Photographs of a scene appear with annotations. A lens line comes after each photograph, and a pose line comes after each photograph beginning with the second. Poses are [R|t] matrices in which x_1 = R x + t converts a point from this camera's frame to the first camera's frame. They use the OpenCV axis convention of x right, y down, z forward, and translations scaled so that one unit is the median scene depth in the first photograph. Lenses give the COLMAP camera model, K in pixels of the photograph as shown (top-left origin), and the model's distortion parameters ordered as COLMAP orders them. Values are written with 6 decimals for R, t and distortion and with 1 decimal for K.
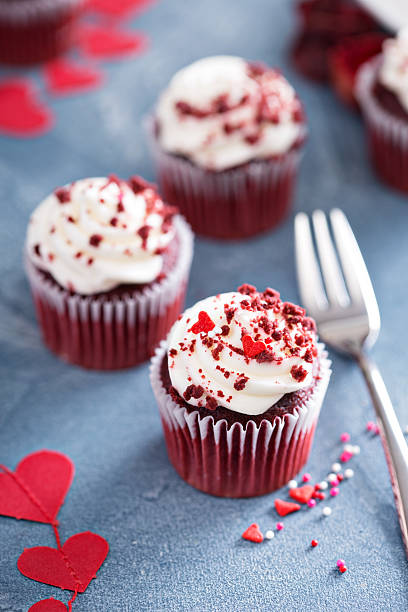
lens RADIAL K [[2237.1, 0, 204.0], [0, 2237.1, 306.0], [0, 0, 1]] dist [-0.249656, -0.228398]
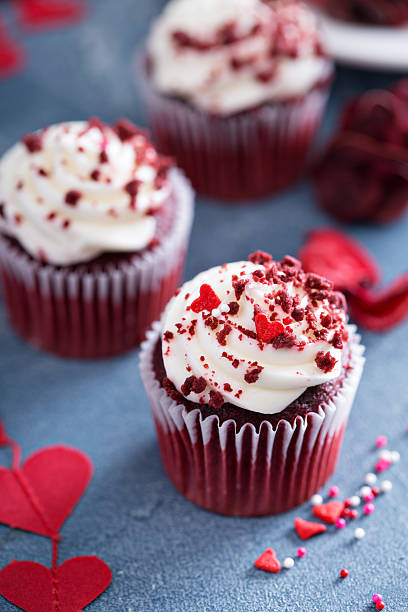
lens RADIAL K [[2438.0, 0, 204.0], [0, 2438.0, 306.0], [0, 0, 1]] dist [-0.308428, -0.374353]
pose [[1.000000, 0.000311, 0.000112, -0.001151], [-0.000311, 0.999995, 0.003204, 0.007287], [-0.000111, -0.003204, 0.999995, 0.126593]]
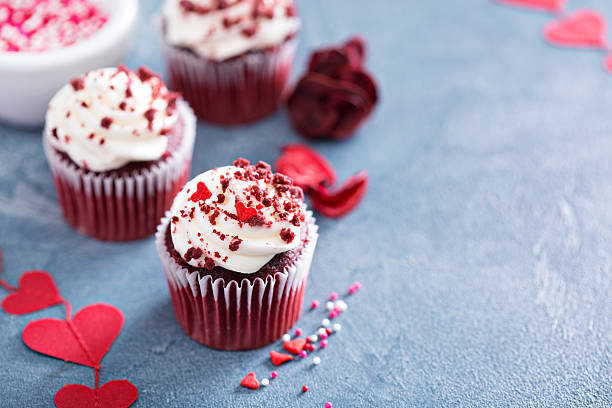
lens RADIAL K [[2237.1, 0, 306.0], [0, 2237.1, 204.0], [0, 0, 1]] dist [-0.249656, -0.228398]
pose [[0.999615, -0.016974, 0.021961, 0.027243], [0.017247, 0.999776, -0.012305, 0.028038], [-0.021747, 0.012679, 0.999683, -0.119879]]
